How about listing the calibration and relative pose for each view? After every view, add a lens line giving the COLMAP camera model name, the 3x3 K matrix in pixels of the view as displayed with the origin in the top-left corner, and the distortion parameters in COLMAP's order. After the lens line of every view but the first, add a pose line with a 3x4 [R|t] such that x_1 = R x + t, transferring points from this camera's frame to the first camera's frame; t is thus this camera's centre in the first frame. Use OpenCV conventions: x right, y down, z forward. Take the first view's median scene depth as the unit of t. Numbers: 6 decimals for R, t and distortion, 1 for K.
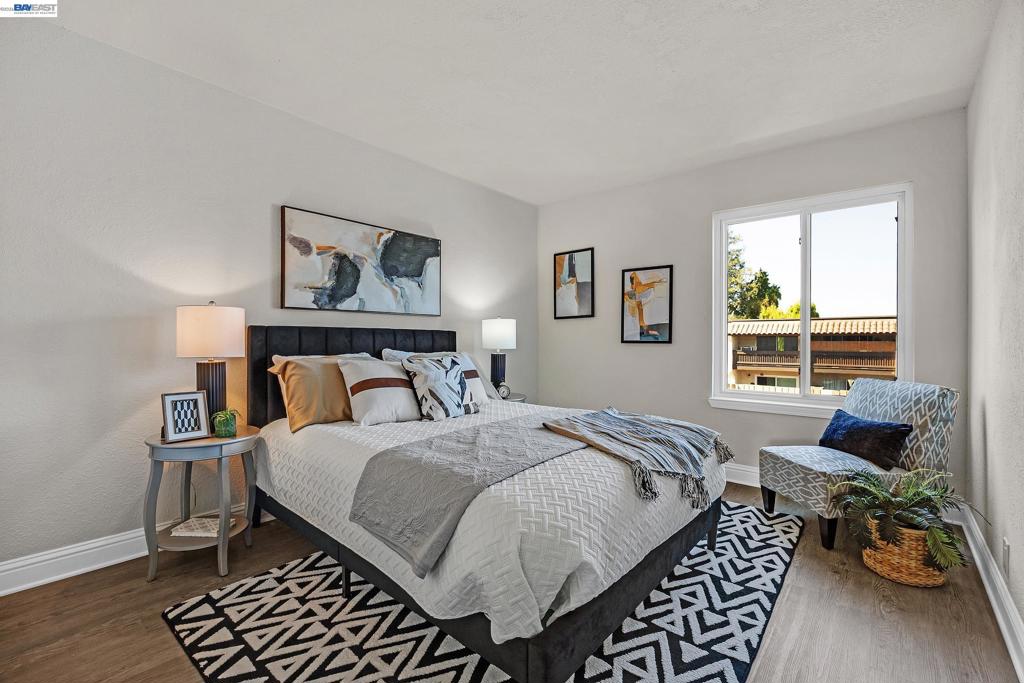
lens RADIAL K [[447.0, 0, 512.0], [0, 447.0, 341.5], [0, 0, 1]] dist [-0.002417, -0.000168]
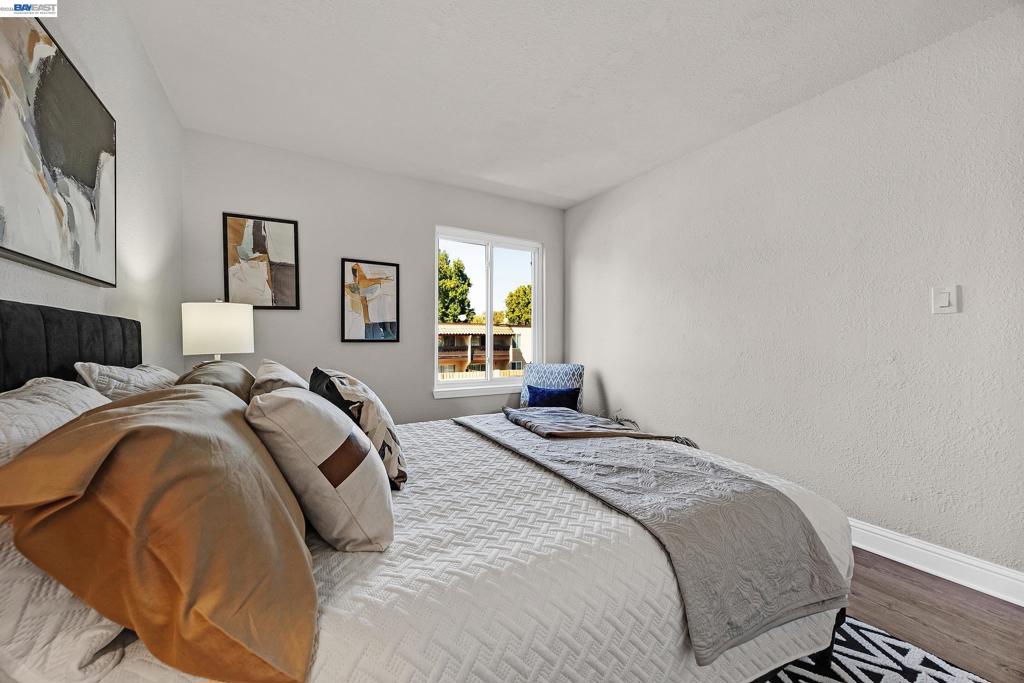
lens RADIAL K [[393.0, 0, 512.0], [0, 393.0, 341.5], [0, 0, 1]] dist [-0.000686, 0.000106]
pose [[0.328456, -0.008084, 0.944485, -0.382661], [0.005470, 0.999963, 0.006657, -0.001628], [-0.944503, 0.002980, 0.328488, 0.455900]]
